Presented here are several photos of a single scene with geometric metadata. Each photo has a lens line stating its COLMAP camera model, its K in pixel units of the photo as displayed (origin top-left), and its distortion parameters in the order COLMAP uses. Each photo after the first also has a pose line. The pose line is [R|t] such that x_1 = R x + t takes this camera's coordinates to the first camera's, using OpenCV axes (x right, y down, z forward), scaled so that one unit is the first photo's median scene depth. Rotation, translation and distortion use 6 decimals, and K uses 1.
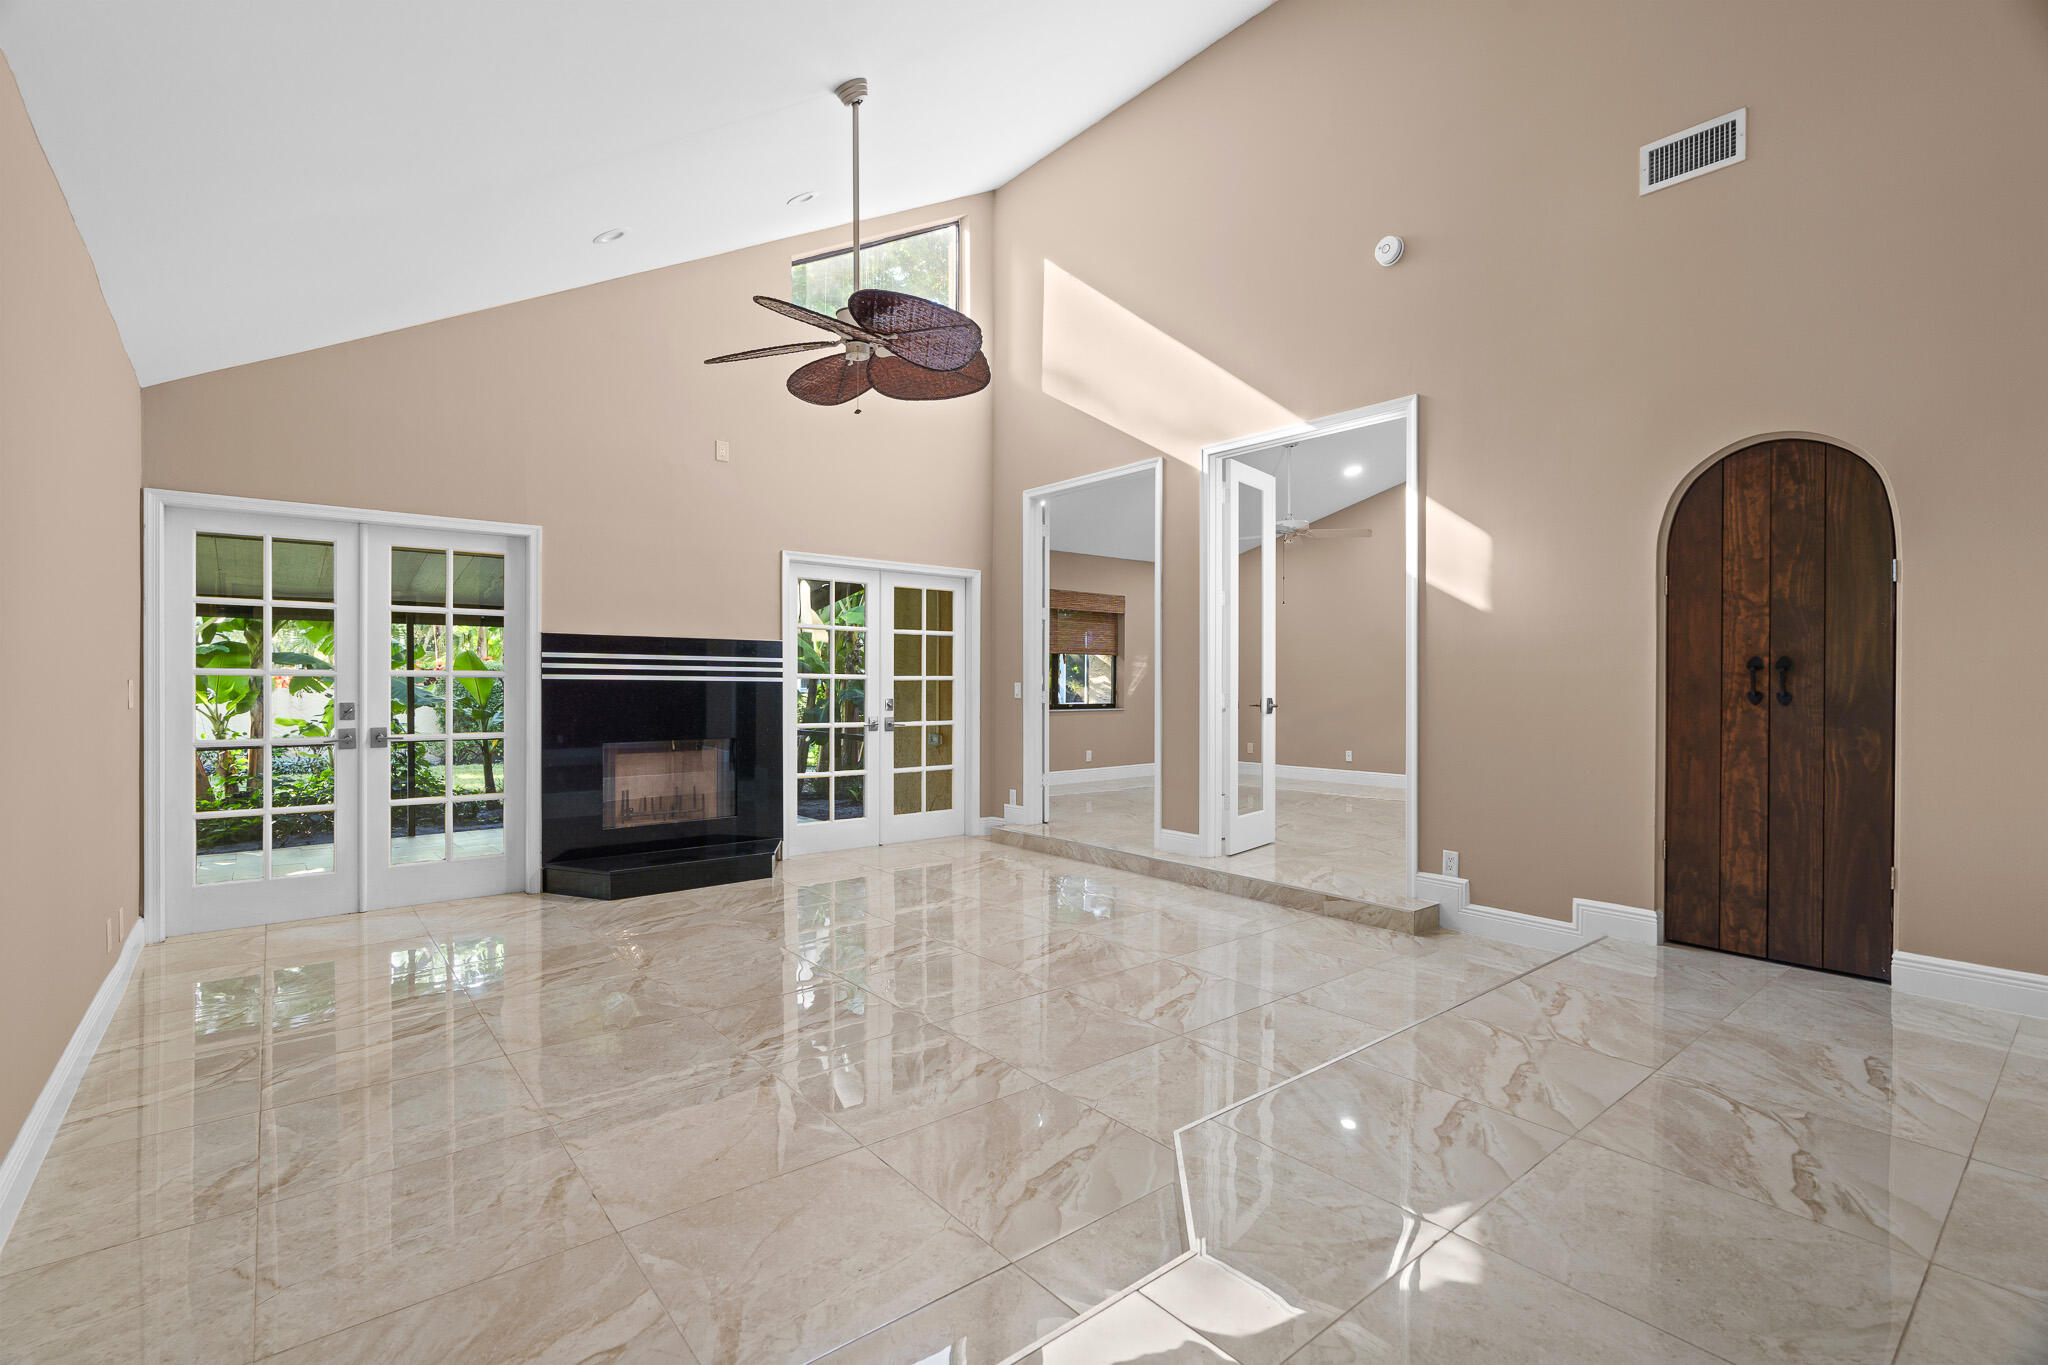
lens RADIAL K [[927.3, 0, 1012.0], [0, 927.3, 681.9], [0, 0, 1]] dist [-0.010482, 0.004739]
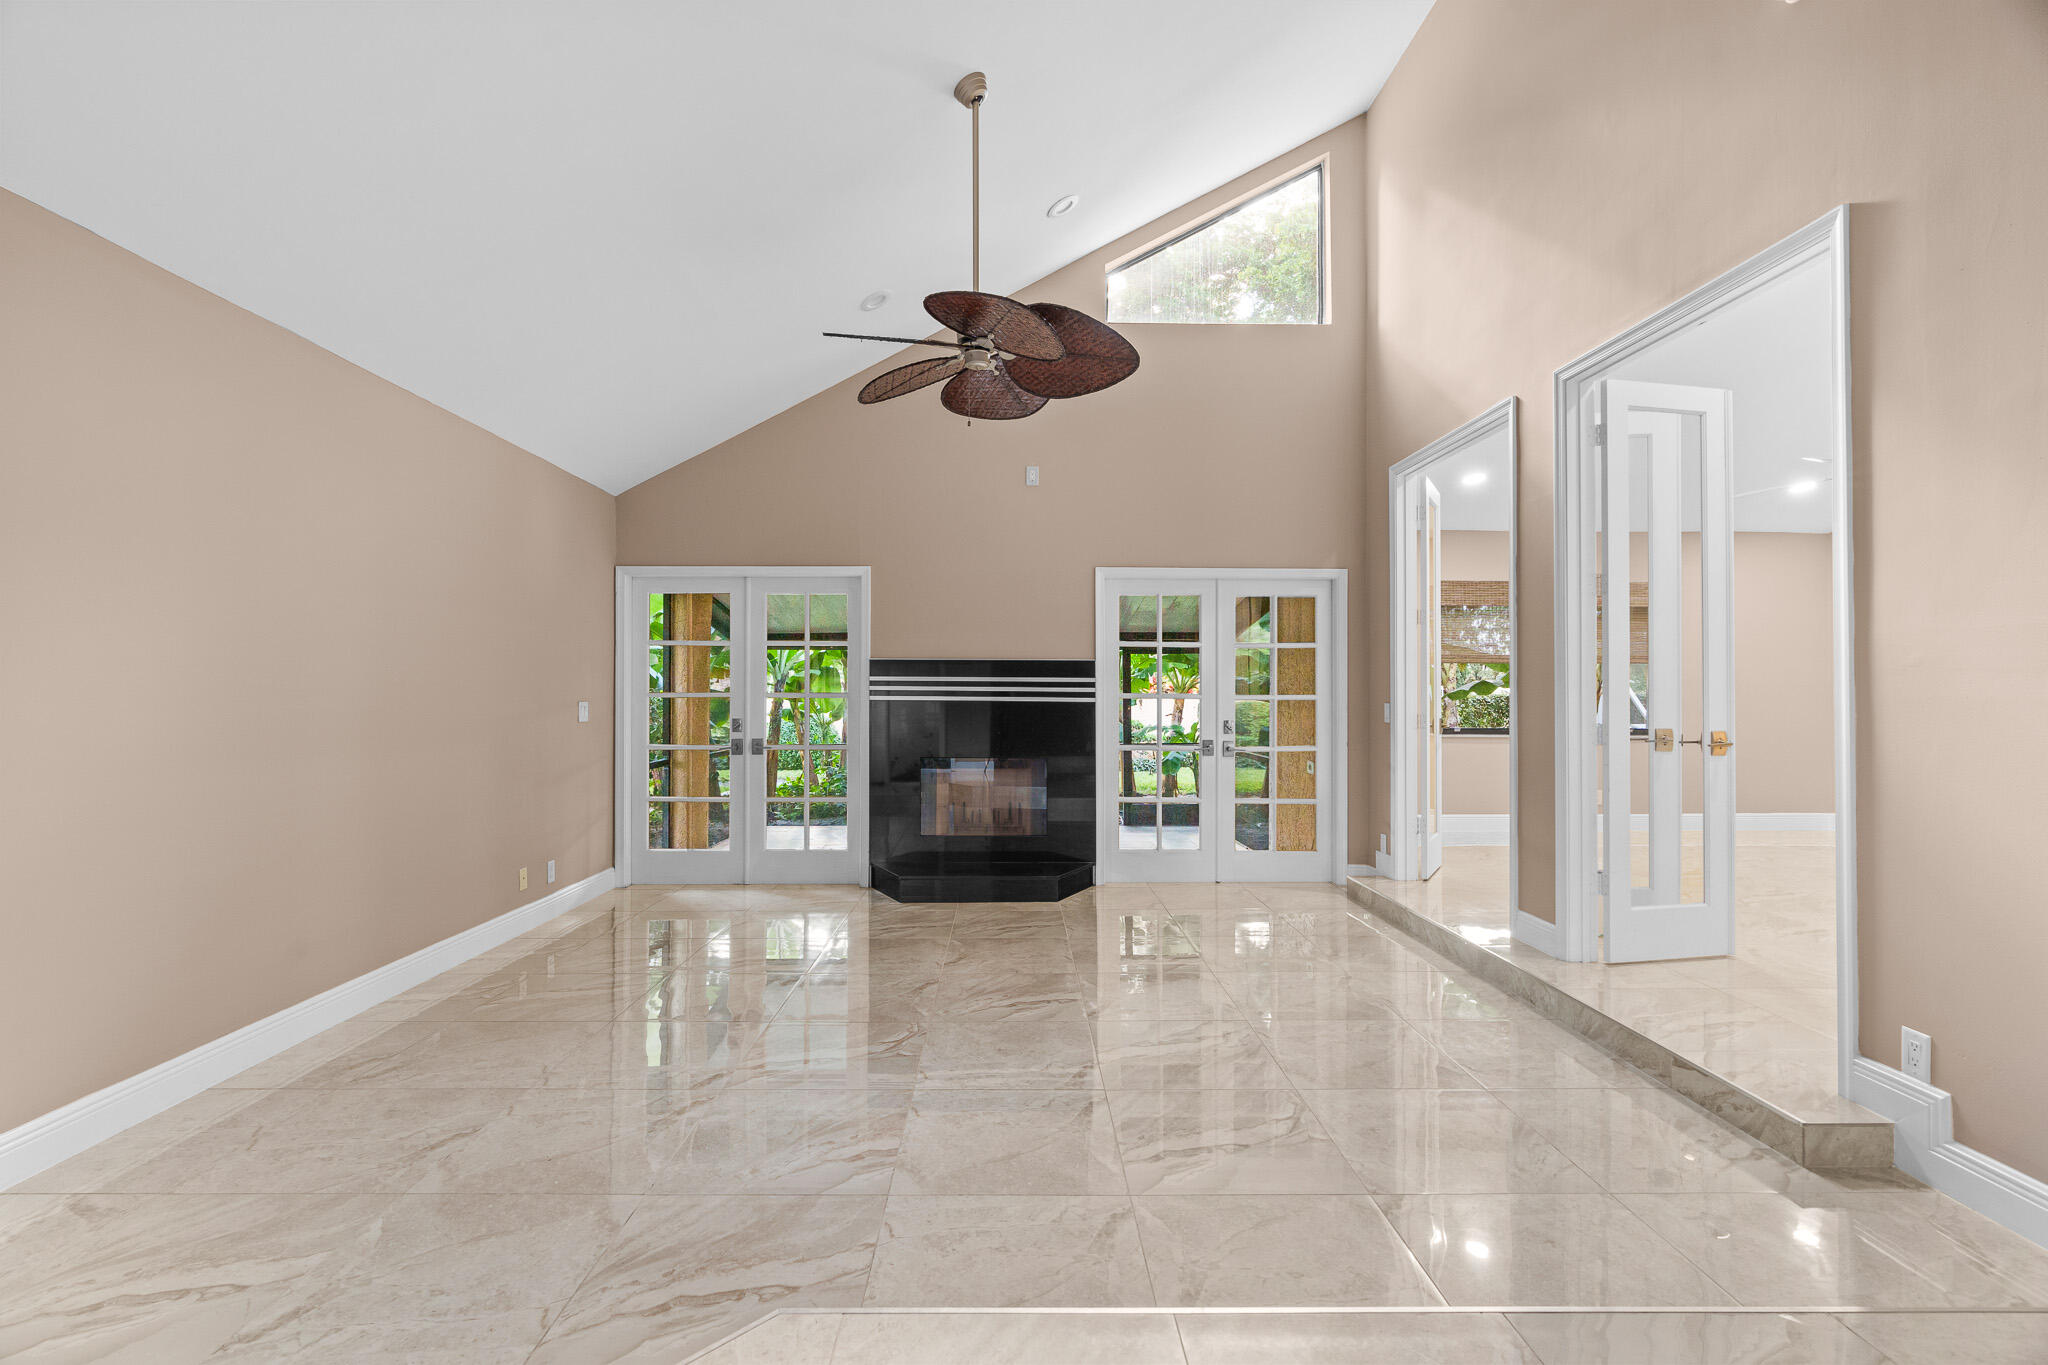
lens RADIAL K [[923.2, 0, 1013.0], [0, 923.2, 681.5], [0, 0, 1]] dist [-0.006145, 0.004050]
pose [[0.783363, -0.007088, -0.621524, 0.342475], [-0.000555, 0.999927, -0.012104, -0.011841], [0.621564, 0.009827, 0.783302, 0.217208]]
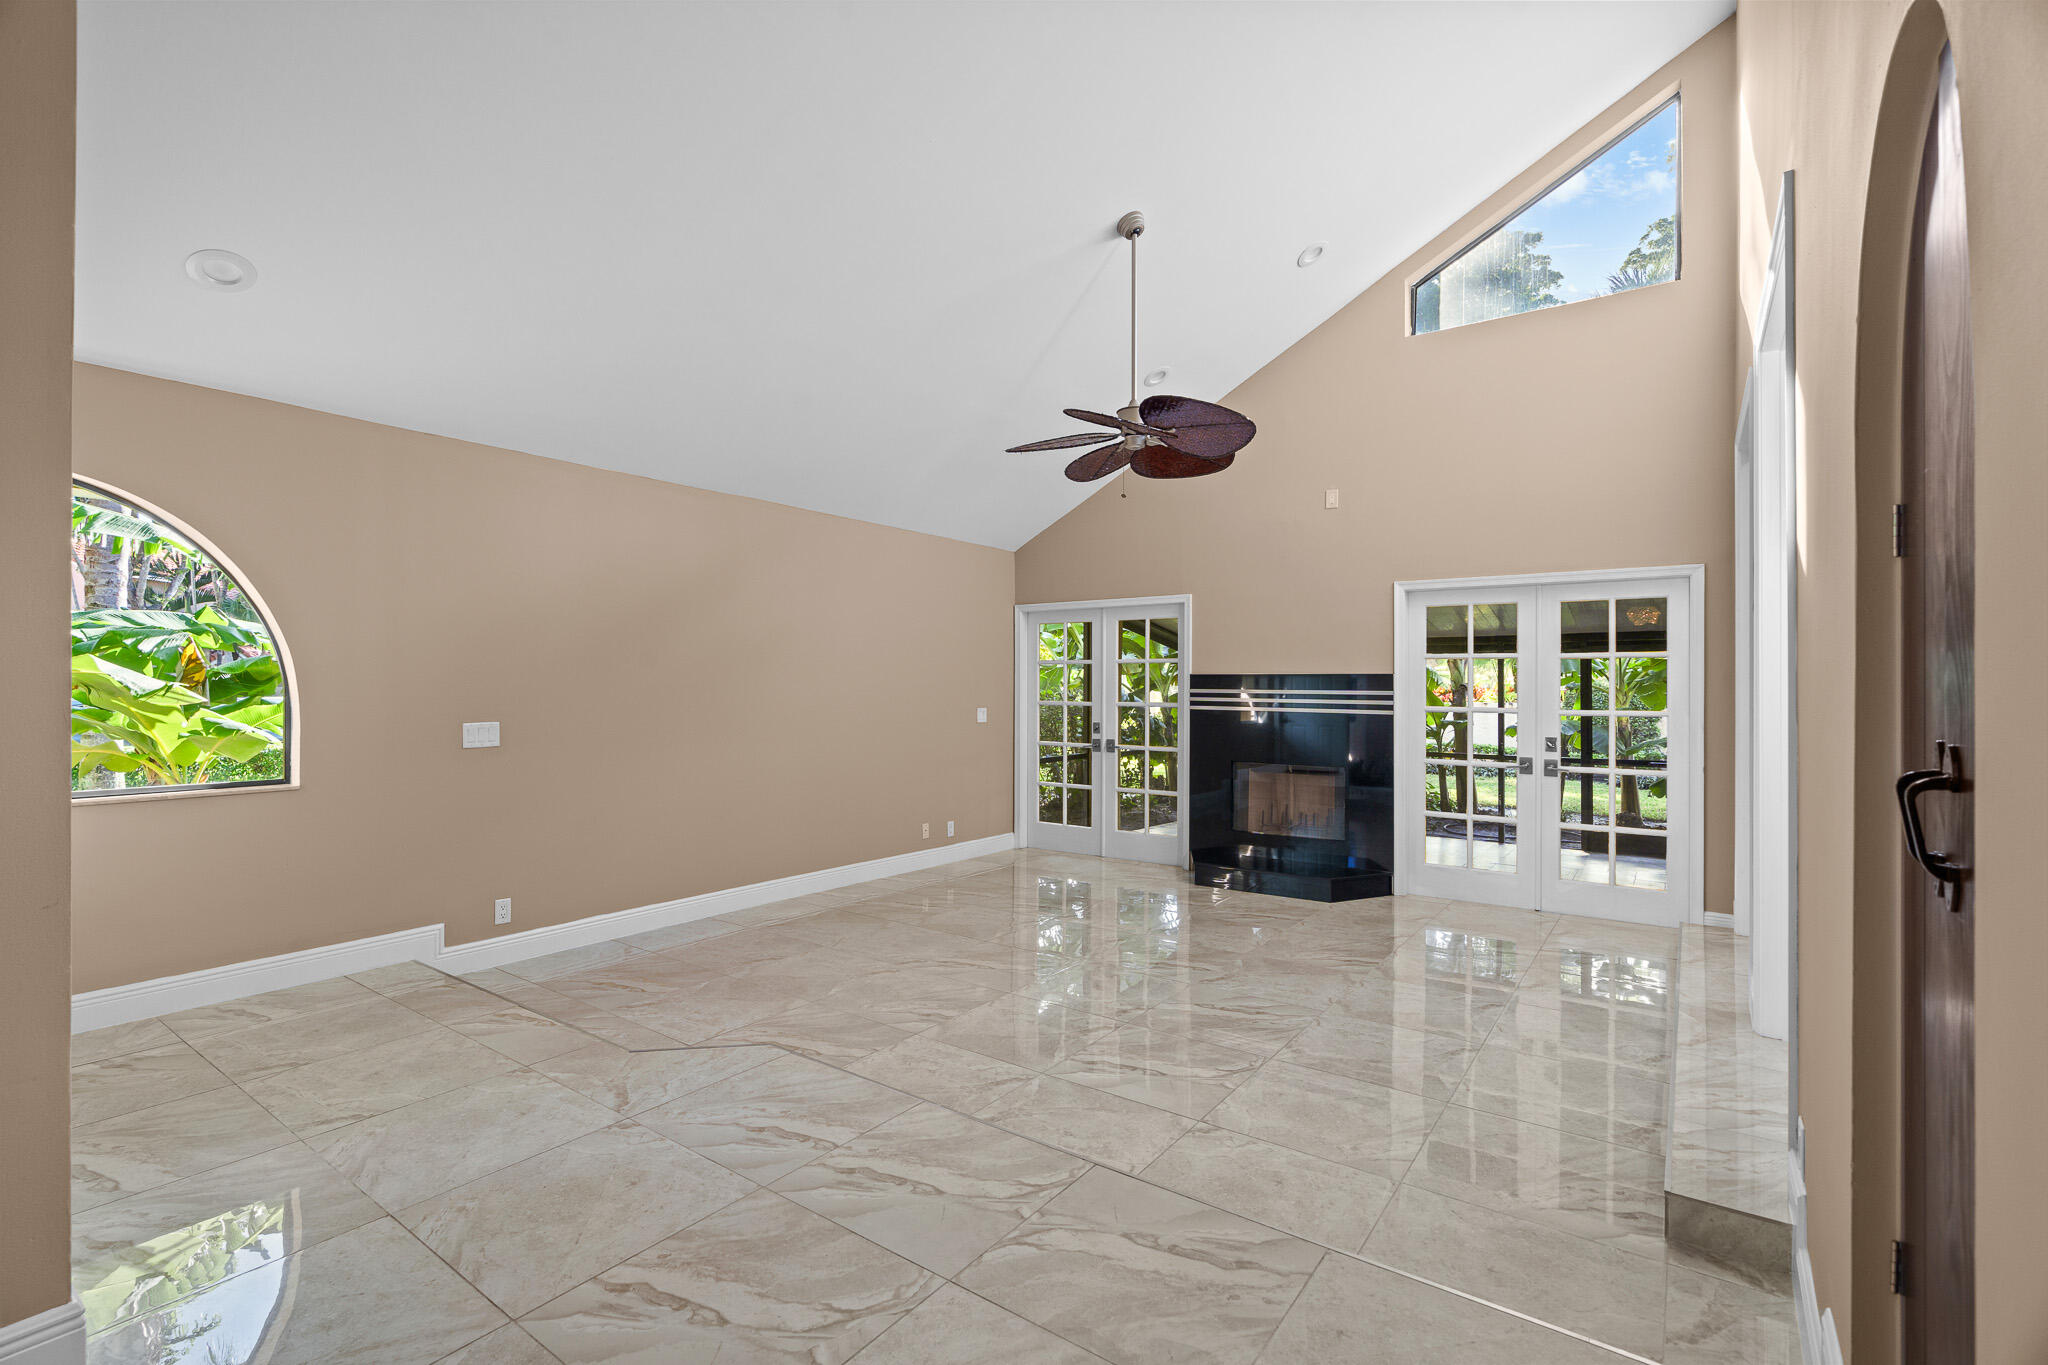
lens RADIAL K [[923.2, 0, 1013.0], [0, 923.2, 681.5], [0, 0, 1]] dist [-0.006145, 0.004050]
pose [[0.250878, -0.006991, -0.967994, 0.715487], [-0.002293, 0.999967, -0.007816, -0.032060], [0.968016, 0.004180, 0.250853, 0.424796]]
